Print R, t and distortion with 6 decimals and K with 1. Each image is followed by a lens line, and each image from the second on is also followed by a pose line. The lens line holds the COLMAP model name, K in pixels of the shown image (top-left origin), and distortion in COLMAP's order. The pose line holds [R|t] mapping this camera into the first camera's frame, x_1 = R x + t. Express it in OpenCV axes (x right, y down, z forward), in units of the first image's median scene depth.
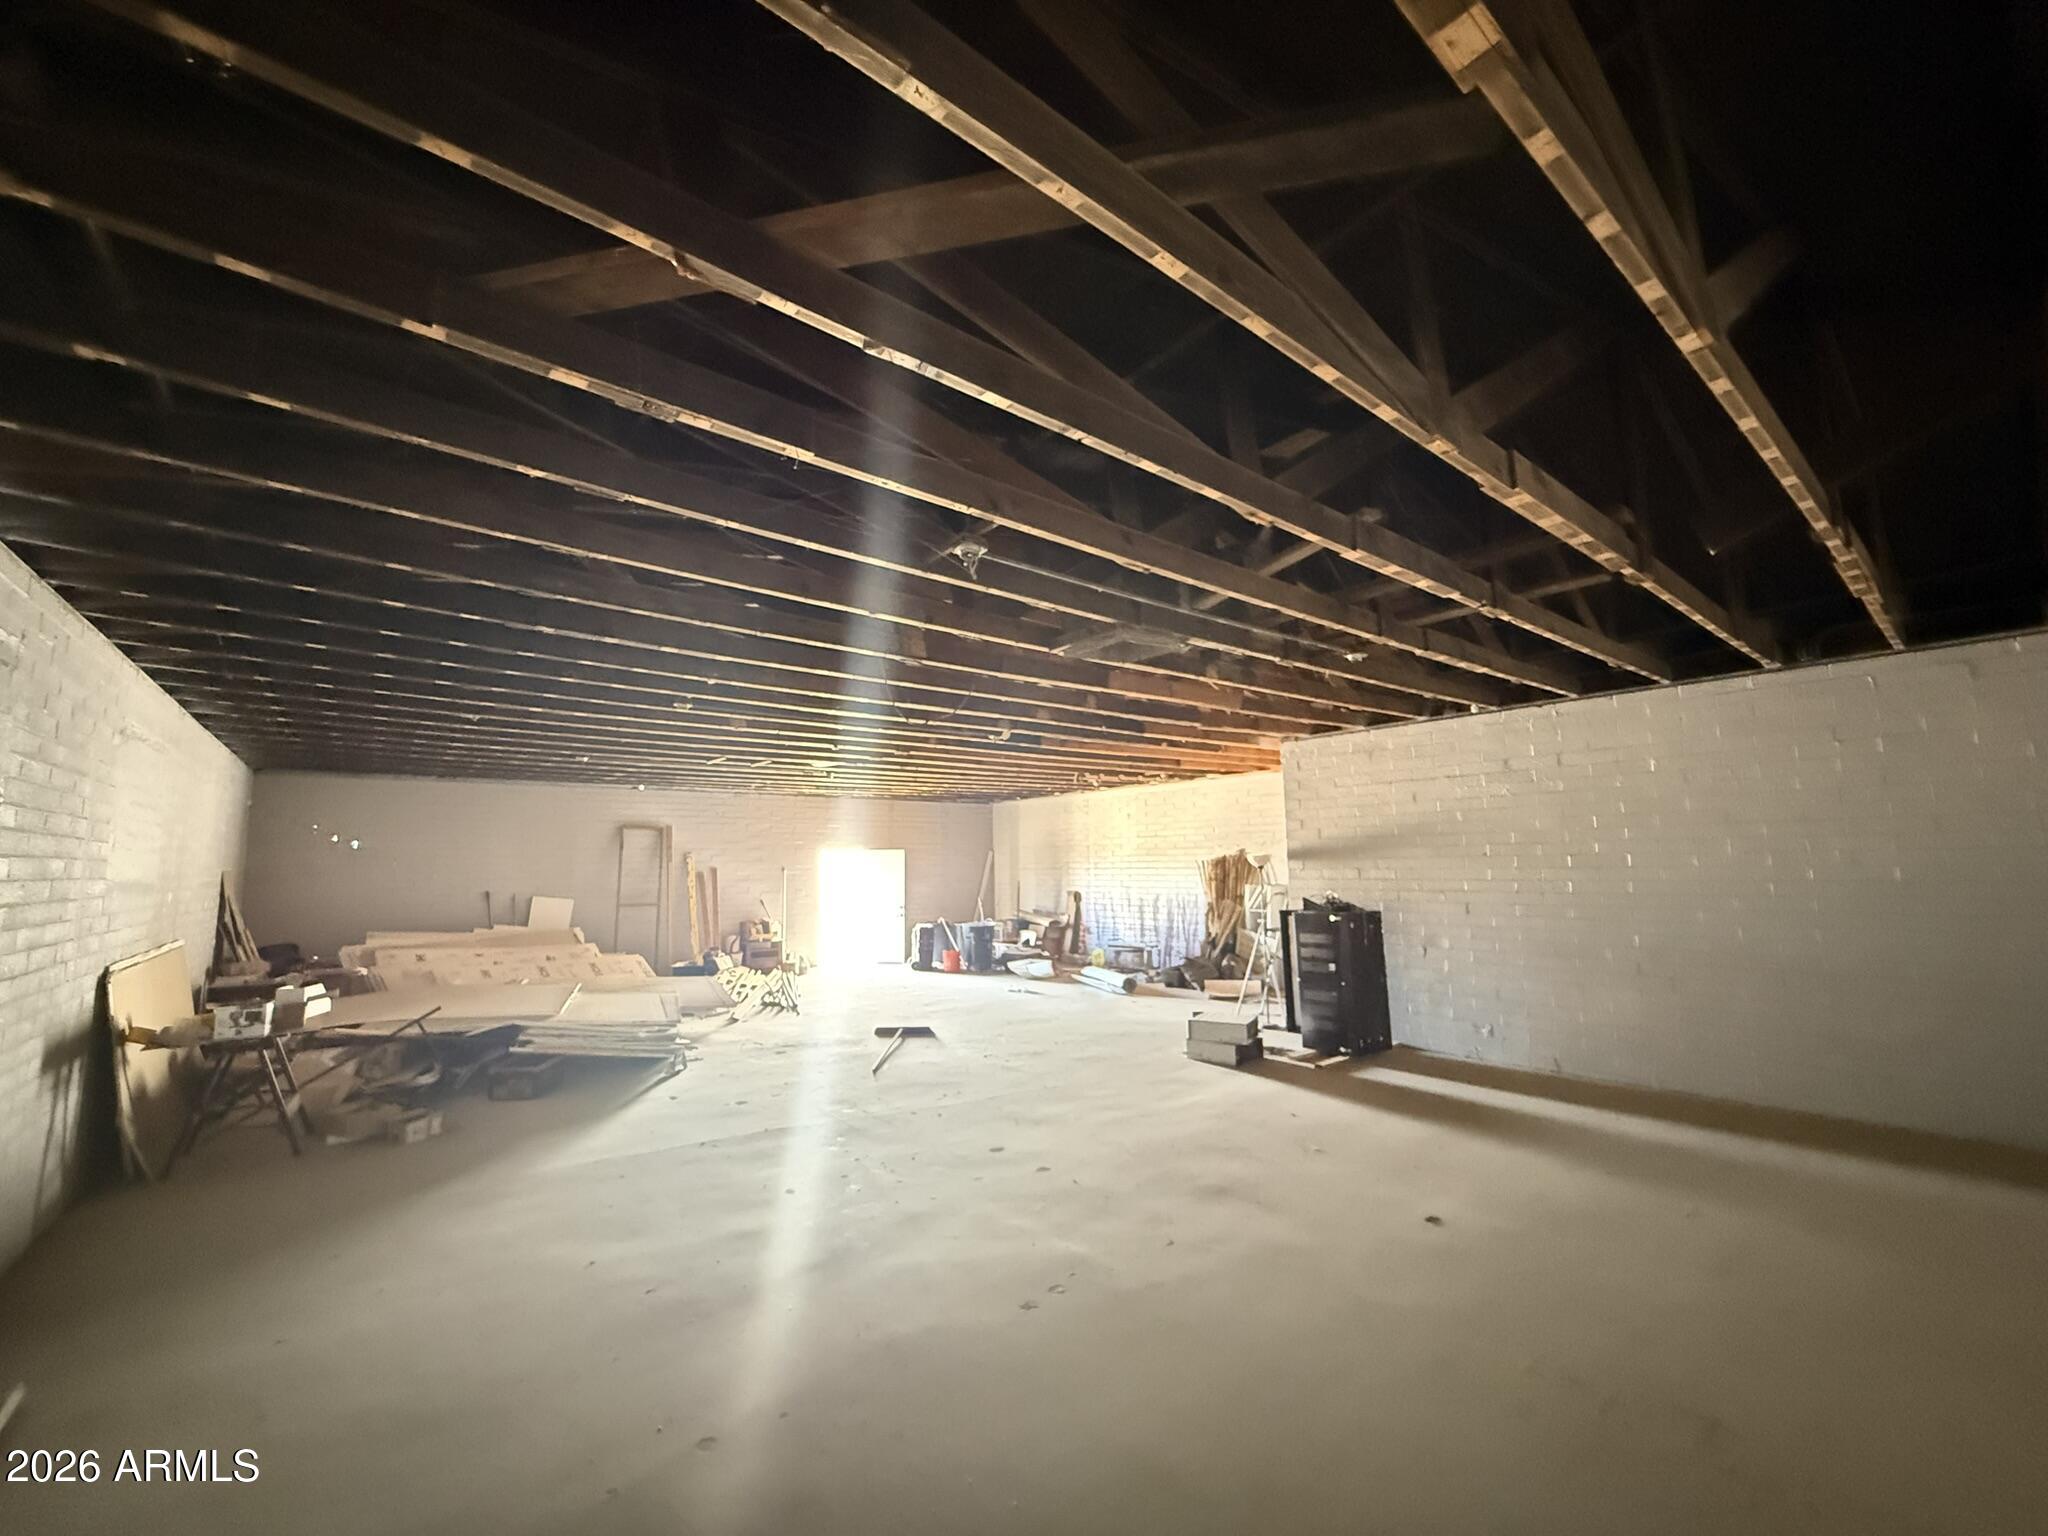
lens RADIAL K [[821.0, 0, 1021.7], [0, 821.0, 776.9], [0, 0, 1]] dist [-0.000183, 0.000249]
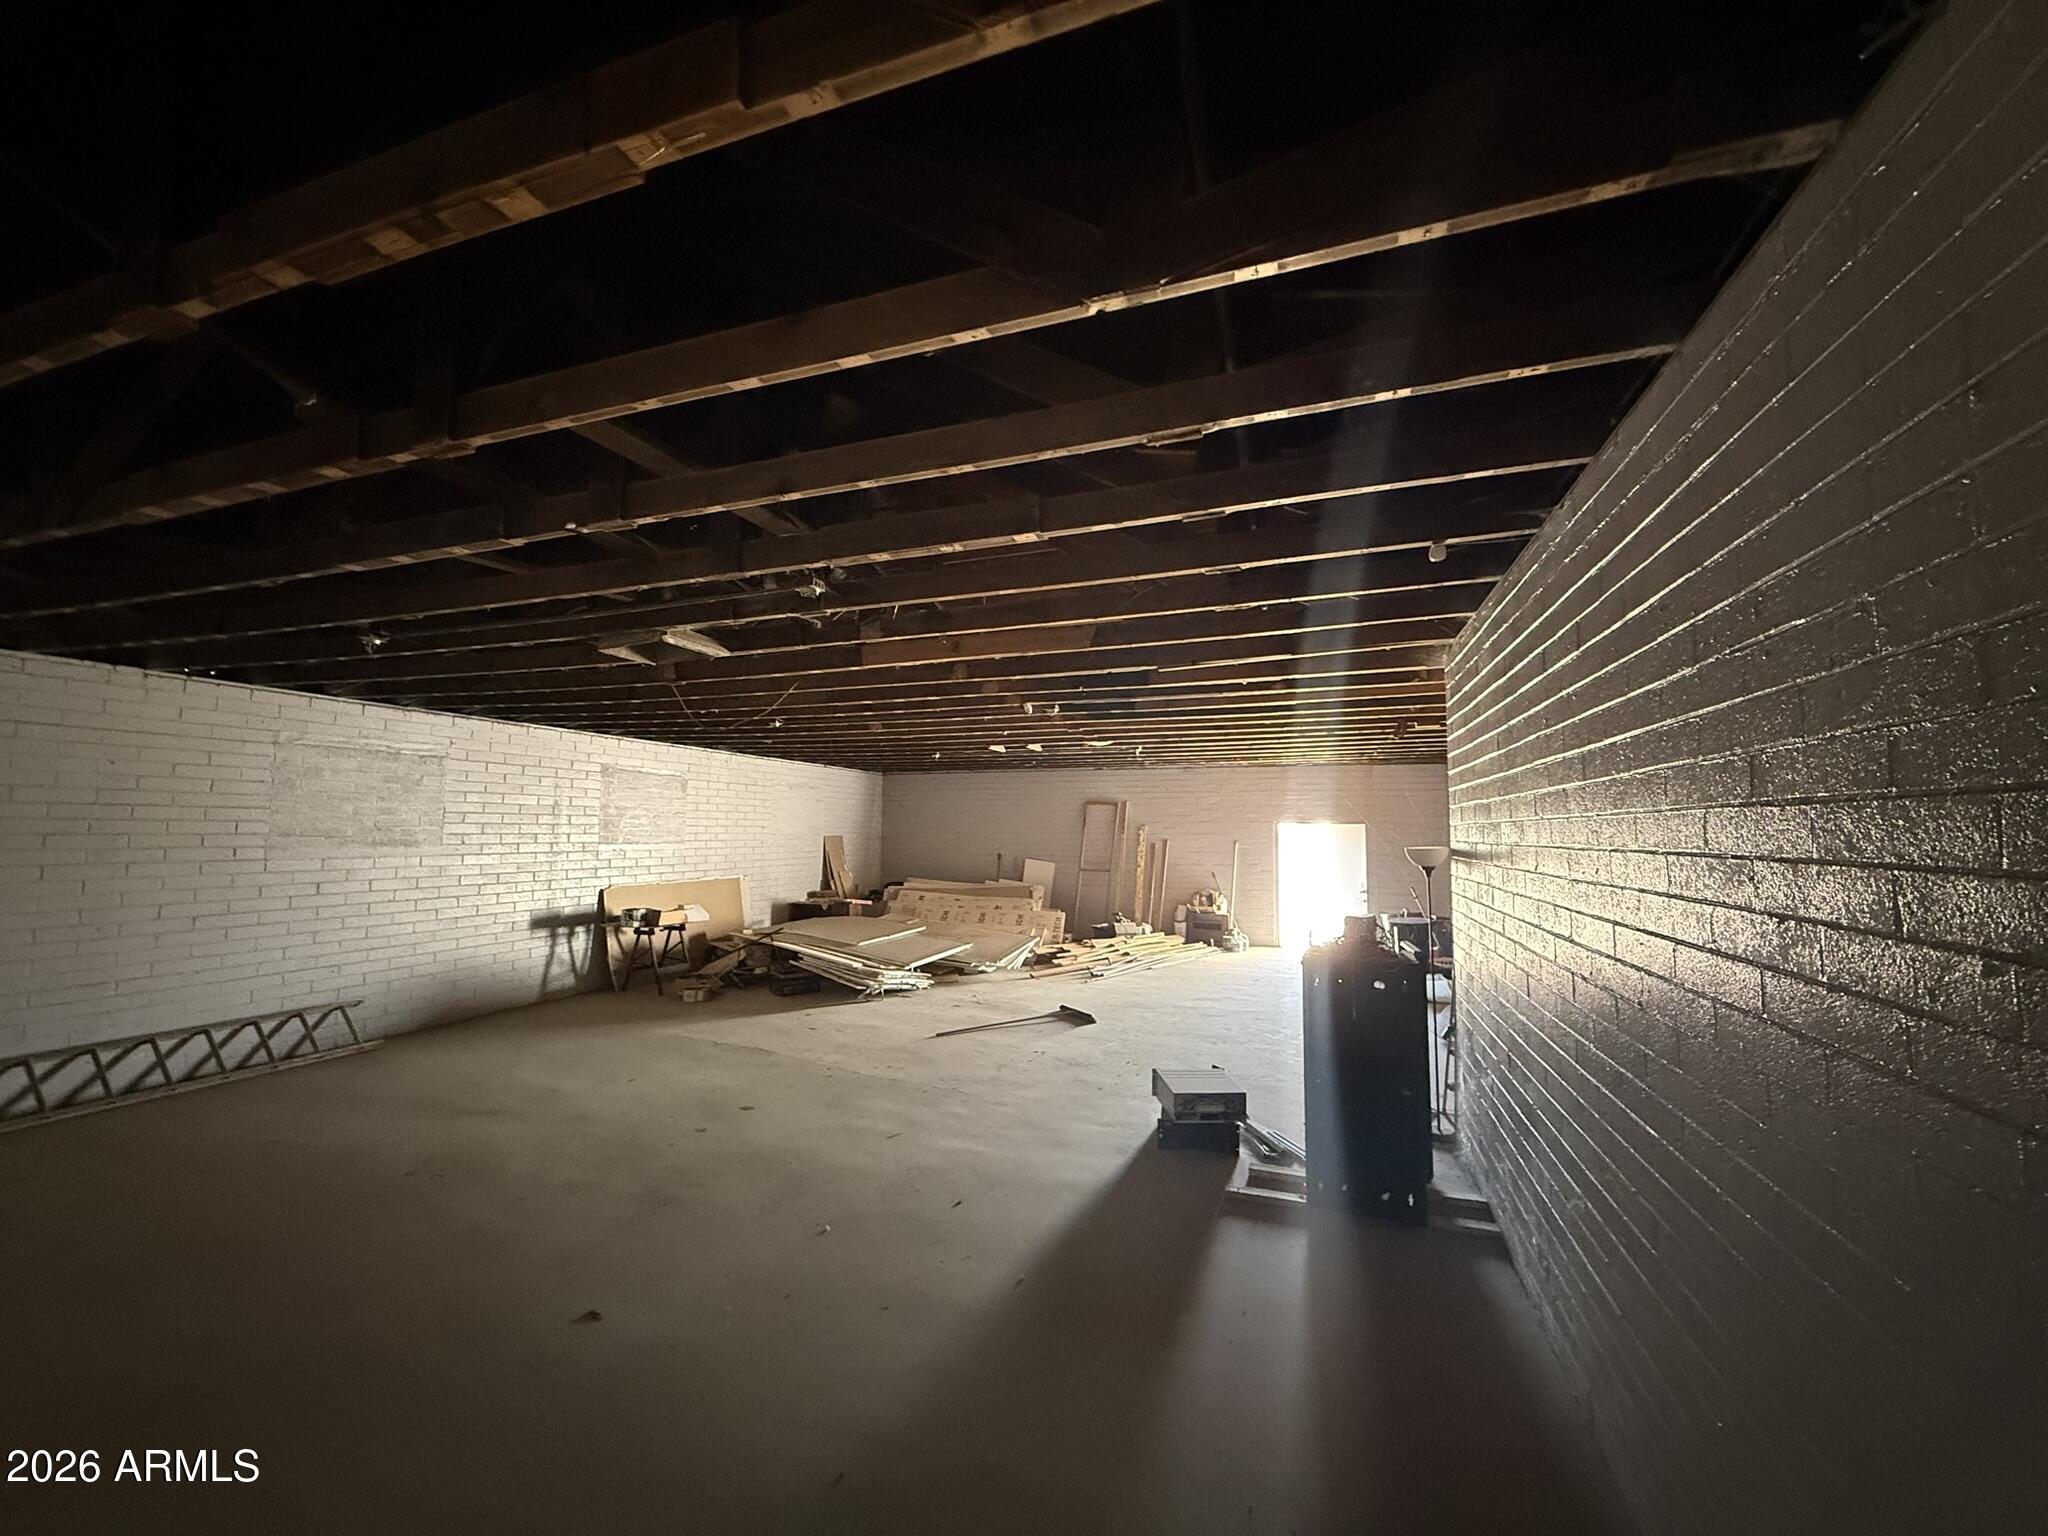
lens RADIAL K [[821.0, 0, 1021.7], [0, 821.0, 776.9], [0, 0, 1]] dist [-0.000183, 0.000249]
pose [[0.534919, -0.036705, -0.844106, 0.419118], [0.076987, 0.997017, 0.005434, 0.009785], [0.841388, -0.067892, 0.536150, 0.276988]]
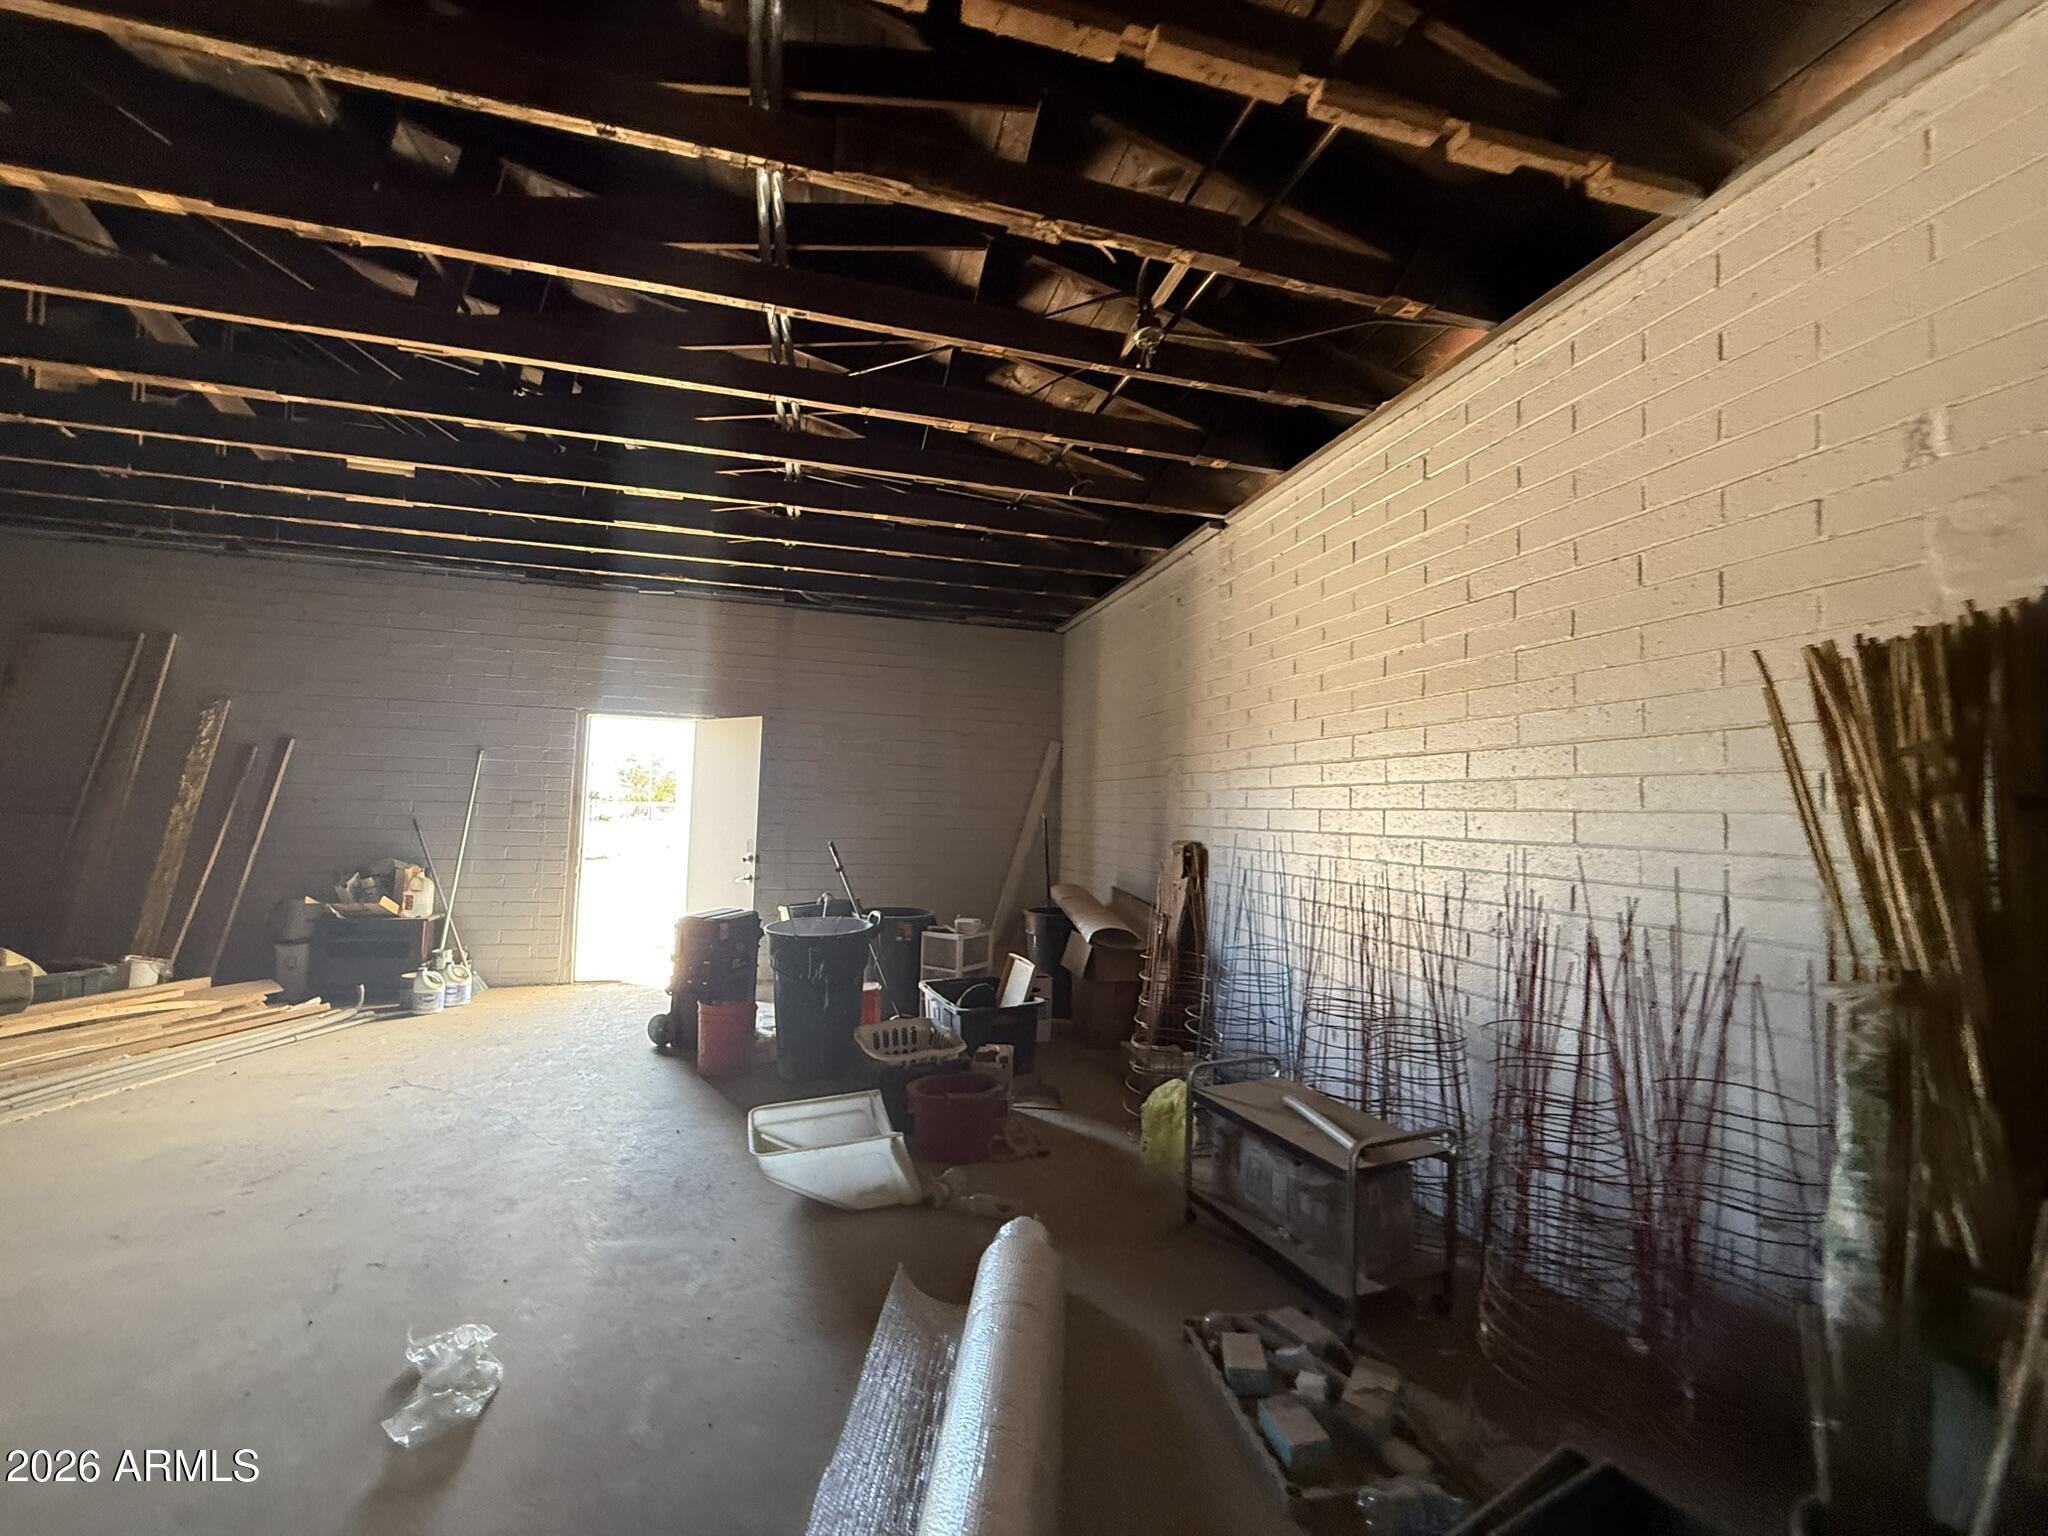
lens RADIAL K [[821.0, 0, 1021.7], [0, 821.0, 776.9], [0, 0, 1]] dist [-0.000183, 0.000249]
pose [[0.922765, 0.027327, -0.384392, 0.137999], [-0.002547, 0.997893, 0.064827, 0.101938], [0.385354, -0.058841, 0.920891, 0.746430]]
